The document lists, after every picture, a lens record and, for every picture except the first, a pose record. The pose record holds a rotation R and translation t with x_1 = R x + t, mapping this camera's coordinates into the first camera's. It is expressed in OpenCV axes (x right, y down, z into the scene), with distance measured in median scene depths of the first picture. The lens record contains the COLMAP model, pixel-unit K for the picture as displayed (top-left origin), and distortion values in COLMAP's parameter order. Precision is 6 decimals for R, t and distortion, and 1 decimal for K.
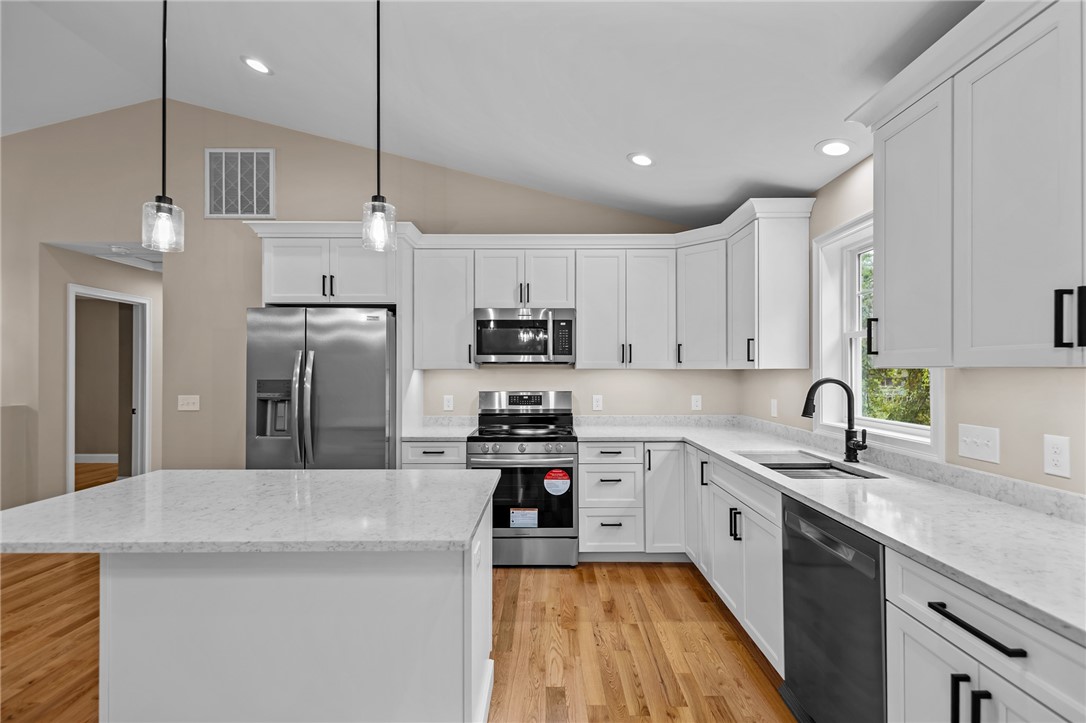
lens RADIAL K [[499.6, 0, 545.4], [0, 499.6, 369.0], [0, 0, 1]] dist [0.004631, 0.000073]
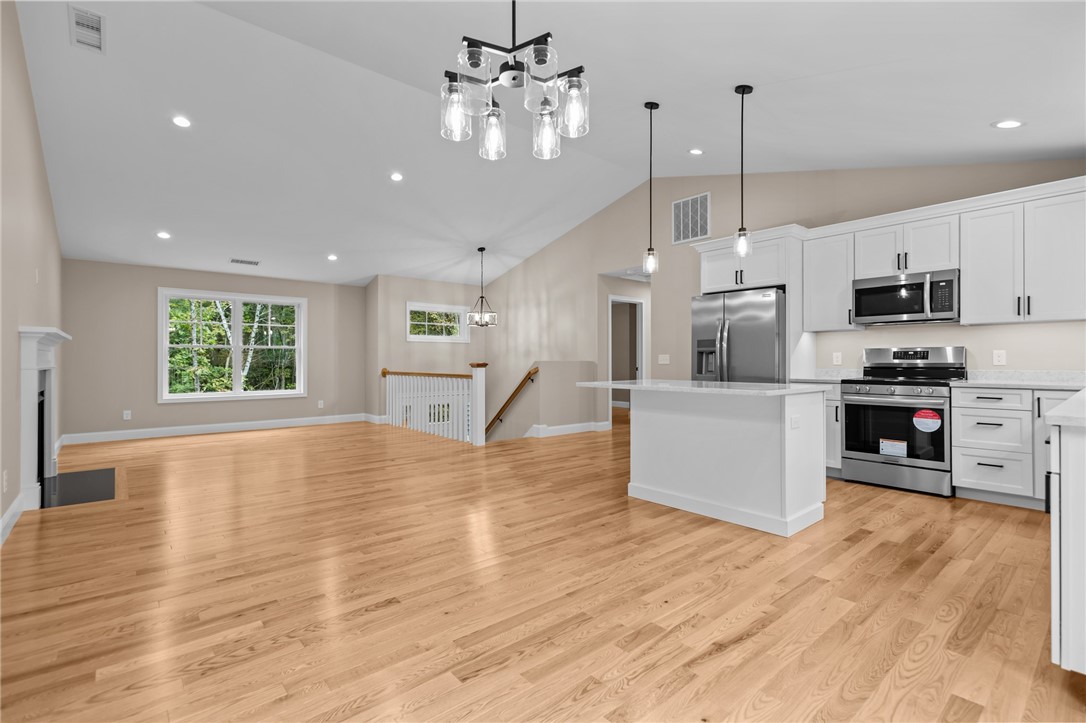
lens RADIAL K [[500.7, 0, 545.2], [0, 500.7, 356.8], [0, 0, 1]] dist [0.008794, 0.000043]
pose [[0.651116, -0.008008, -0.758936, 0.311244], [0.004819, 0.999968, -0.006417, 0.075232], [0.758963, 0.000521, 0.651134, -0.404484]]
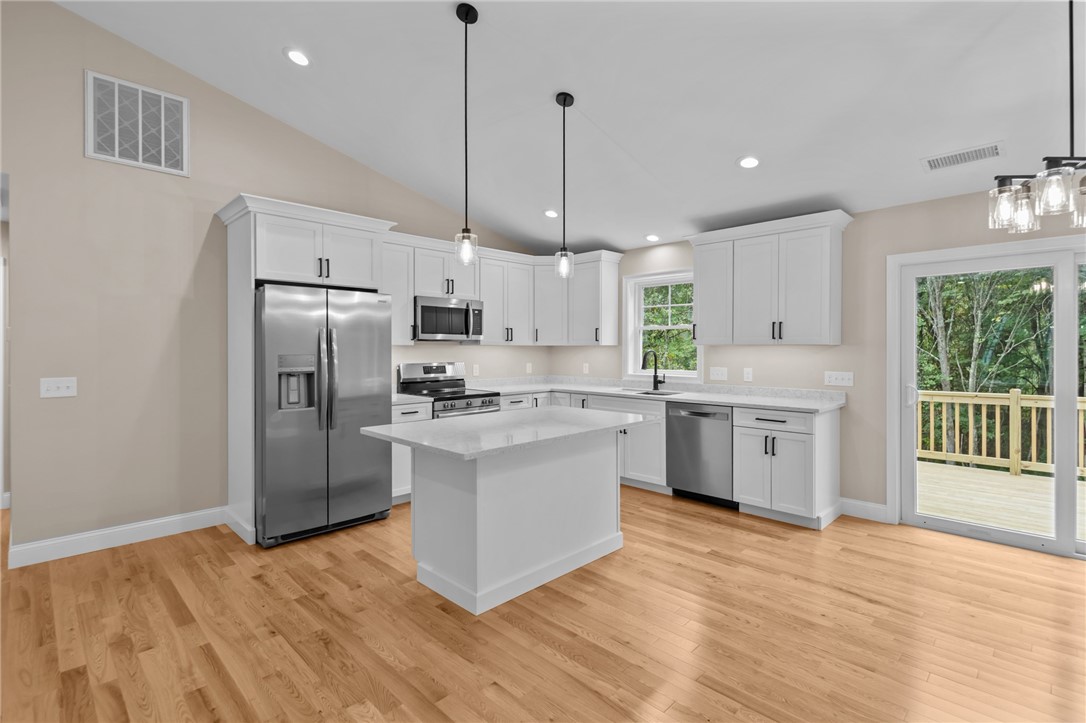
lens RADIAL K [[512.8, 0, 543.8], [0, 512.8, 348.4], [0, 0, 1]] dist [0.008346, 0.000103]
pose [[0.705166, -0.001850, 0.709040, -0.833632], [-0.001046, 0.999993, 0.003650, 0.003375], [-0.709041, -0.003315, 0.705159, -0.117016]]
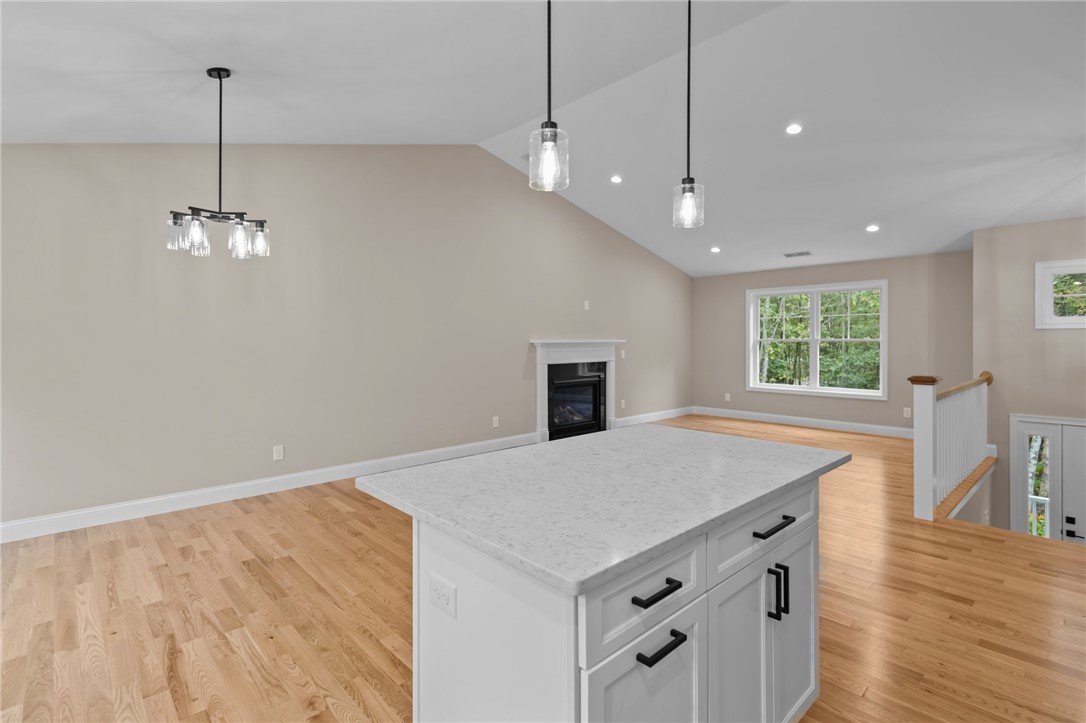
lens RADIAL K [[519.9, 0, 538.2], [0, 519.9, 343.0], [0, 0, 1]] dist [0.008526, 0.000356]
pose [[-0.739642, 0.009076, -0.672939, 0.128001], [0.007075, 0.999959, 0.005710, 0.004932], [0.672963, -0.000538, -0.739676, 0.805871]]
